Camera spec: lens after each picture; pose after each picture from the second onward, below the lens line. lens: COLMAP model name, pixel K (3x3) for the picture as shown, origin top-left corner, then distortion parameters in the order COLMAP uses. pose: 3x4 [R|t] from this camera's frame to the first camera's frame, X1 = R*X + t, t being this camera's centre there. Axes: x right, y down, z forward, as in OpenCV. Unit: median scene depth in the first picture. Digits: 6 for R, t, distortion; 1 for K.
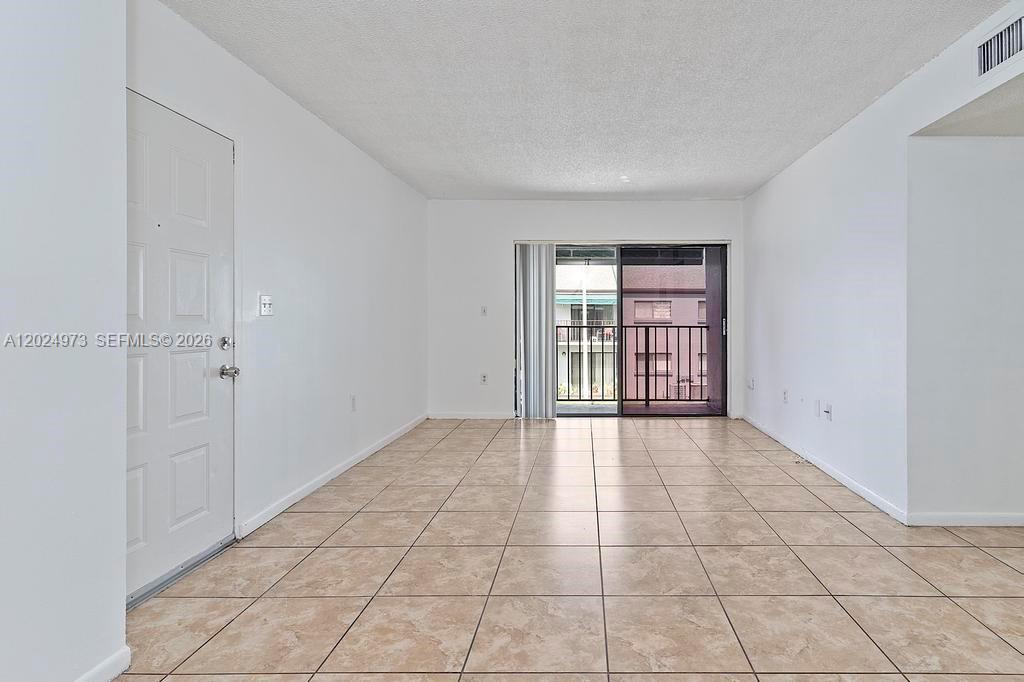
lens RADIAL K [[531.0, 0, 581.4], [0, 531.0, 316.1], [0, 0, 1]] dist [0.001853, 0.000335]
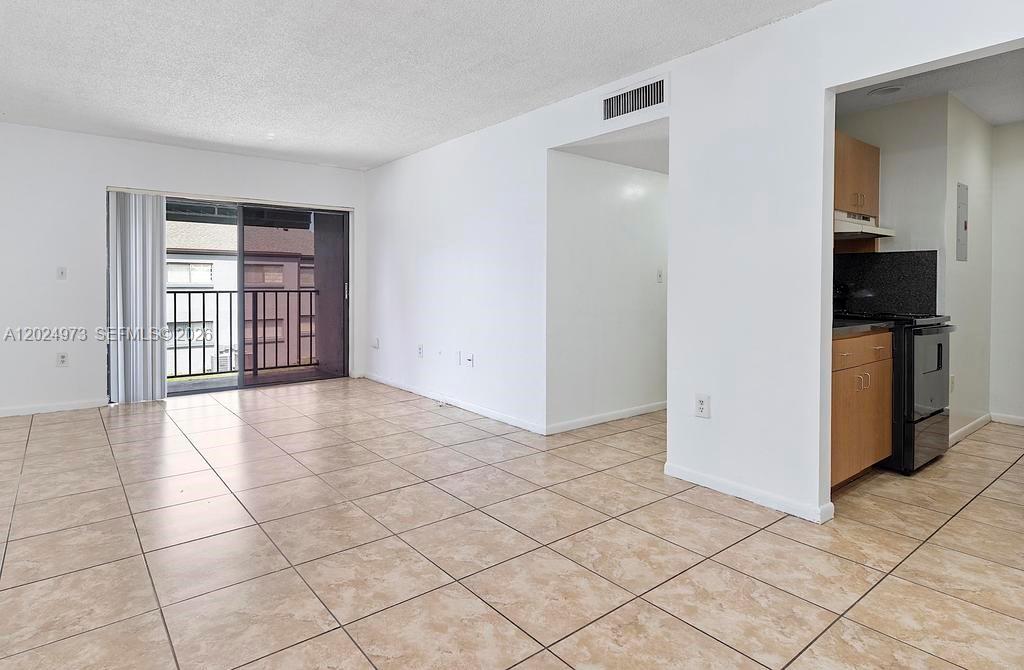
lens RADIAL K [[546.7, 0, 464.0], [0, 546.7, 280.3], [0, 0, 1]] dist [-0.000448, -0.001424]
pose [[0.801590, 0.005005, 0.597853, -0.189506], [-0.004595, 0.999987, -0.002211, 0.000533], [-0.597856, -0.000975, 0.801603, 0.003006]]
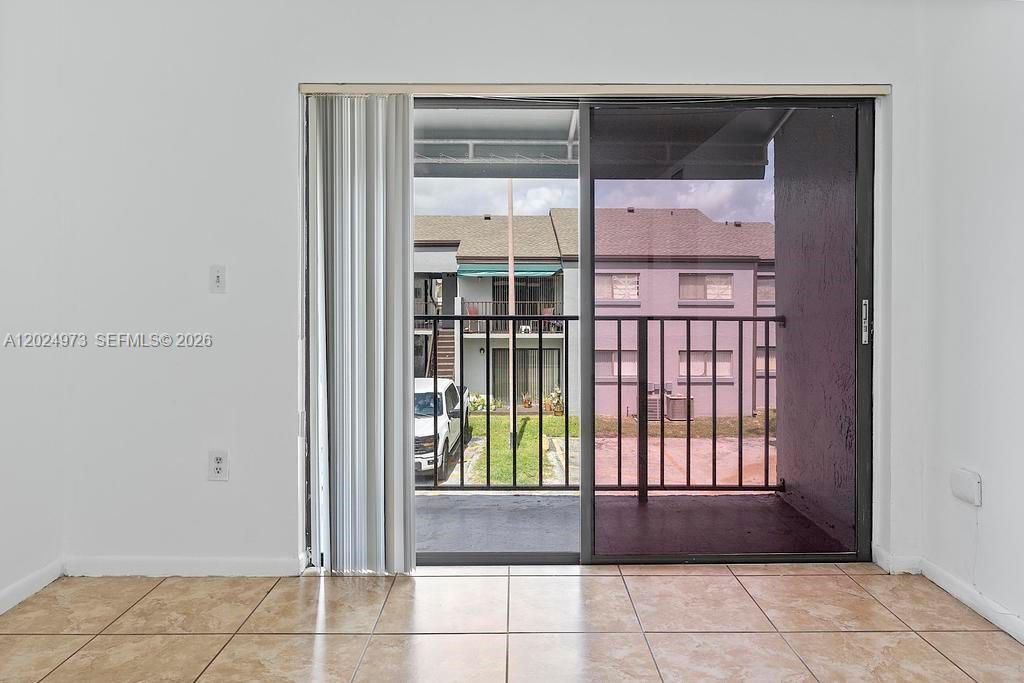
lens RADIAL K [[692.6, 0, 525.8], [0, 692.6, 305.5], [0, 0, 1]] dist [-0.000045, 0.000206]
pose [[0.999737, 0.002620, 0.022772, 0.018023], [-0.002925, 0.999907, 0.013348, 0.002354], [-0.022735, -0.013411, 0.999652, 0.521415]]
